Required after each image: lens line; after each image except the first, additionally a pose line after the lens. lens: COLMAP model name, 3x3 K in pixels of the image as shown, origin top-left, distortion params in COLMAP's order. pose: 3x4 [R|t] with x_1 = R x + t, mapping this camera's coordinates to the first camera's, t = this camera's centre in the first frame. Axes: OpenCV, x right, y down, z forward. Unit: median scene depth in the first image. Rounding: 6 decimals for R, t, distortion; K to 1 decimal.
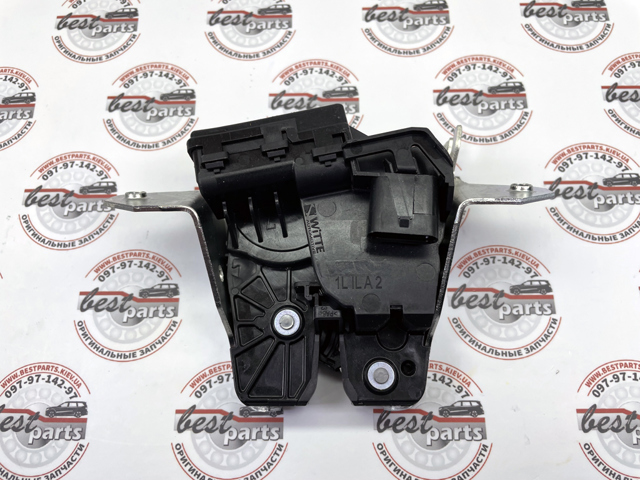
lens RADIAL K [[485.2, 0, 325.0], [0, 485.2, 238.5], [0, 0, 1]] dist [0.036637, -0.044916]
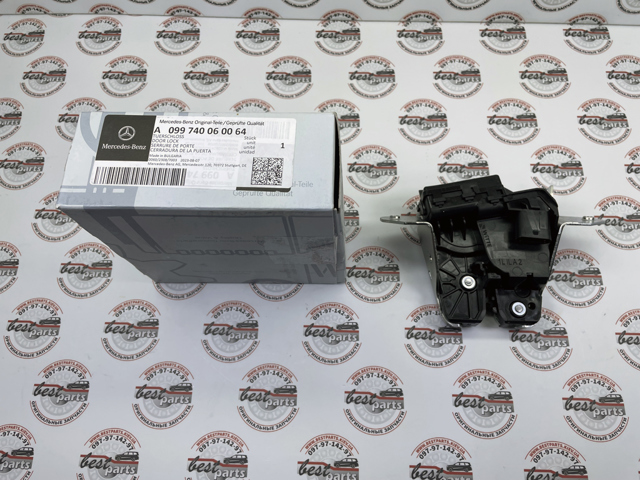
lens RADIAL K [[485.2, 0, 315.6], [0, 485.2, 241.8], [0, 0, 1]] dist [0.036637, -0.044916]
pose [[0.999471, 0.026558, -0.018762, -0.644726], [-0.027608, 0.997930, -0.058091, 0.133465], [0.017181, 0.058578, 0.998135, -0.973493]]
